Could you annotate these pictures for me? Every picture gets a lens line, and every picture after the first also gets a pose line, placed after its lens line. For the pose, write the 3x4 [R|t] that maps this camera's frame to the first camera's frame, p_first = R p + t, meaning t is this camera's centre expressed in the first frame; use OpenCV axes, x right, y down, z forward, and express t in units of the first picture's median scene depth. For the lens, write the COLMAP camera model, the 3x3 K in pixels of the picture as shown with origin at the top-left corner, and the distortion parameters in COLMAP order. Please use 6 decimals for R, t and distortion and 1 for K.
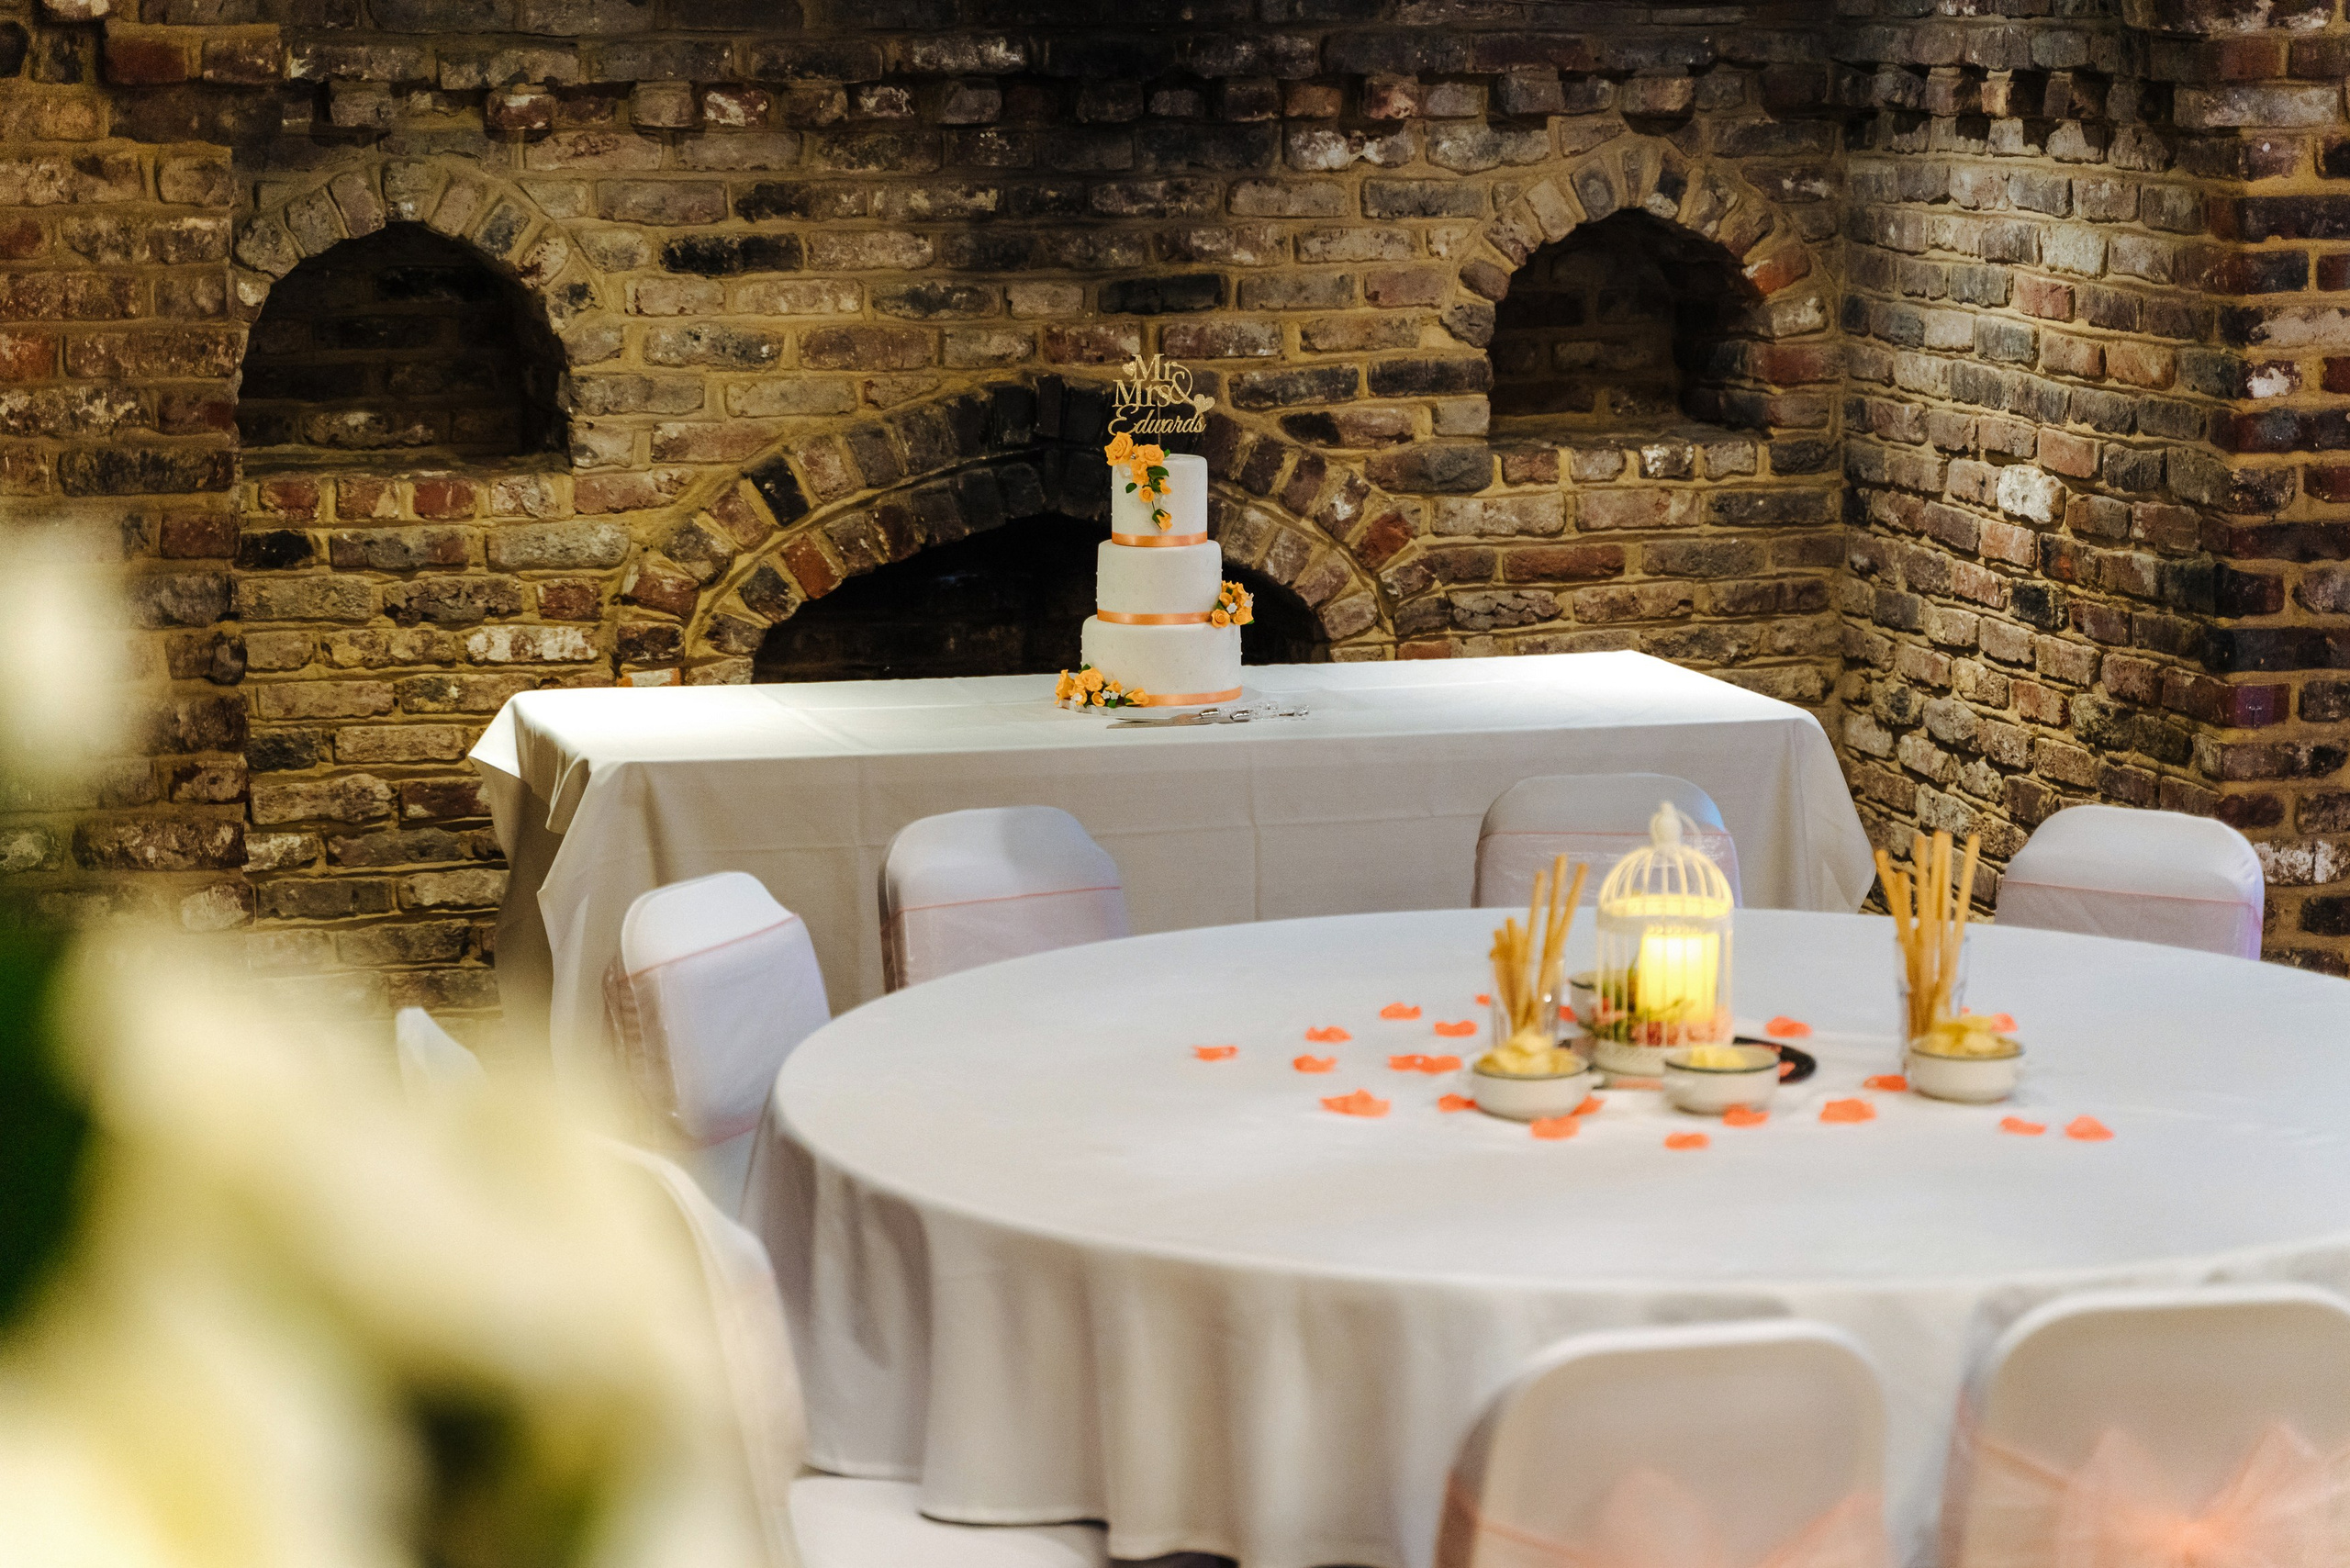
lens RADIAL K [[8216.9, 0, 1174.9], [0, 8216.9, 784.7], [0, 0, 1]] dist [-0.103603, 0.000000]
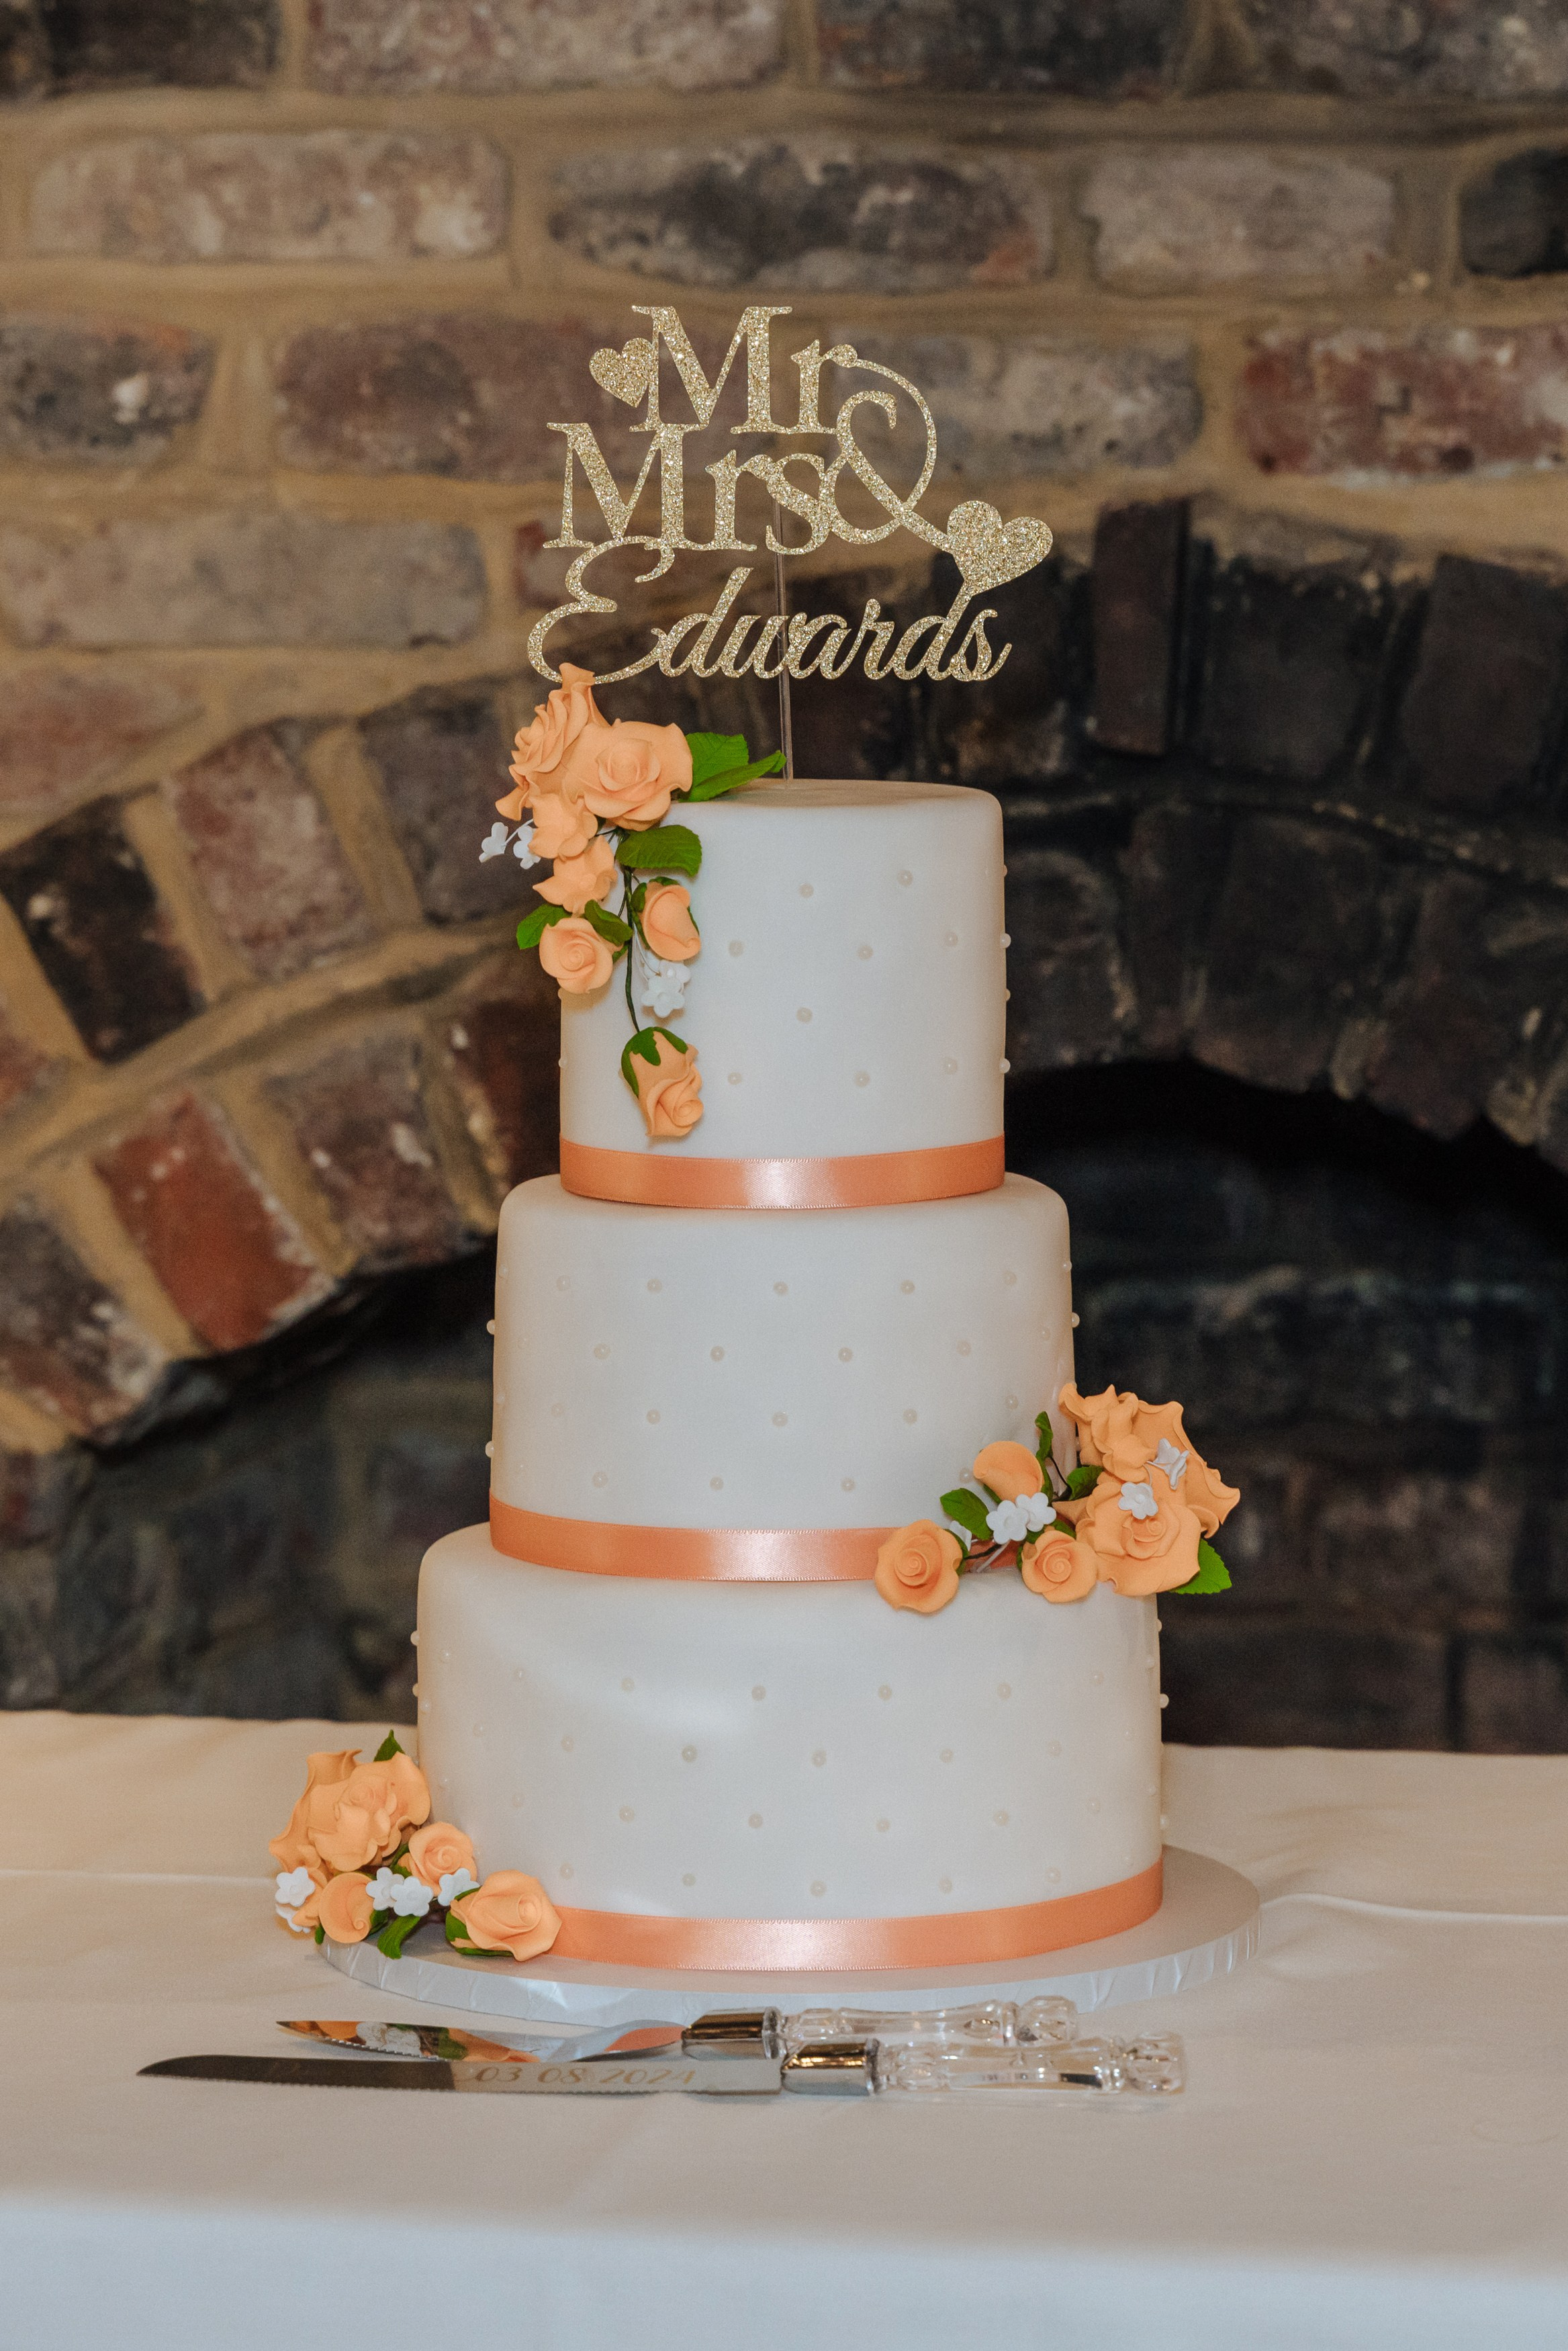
lens RADIAL K [[8219.0, 0, 784.2], [0, 8219.0, 1172.4], [0, 0, 1]] dist [-0.103603, 0.000000]
pose [[0.856417, 0.047490, -0.514096, 0.104693], [-0.059768, 0.998185, -0.007358, -0.027289], [0.512814, 0.037028, 0.857701, 0.784736]]
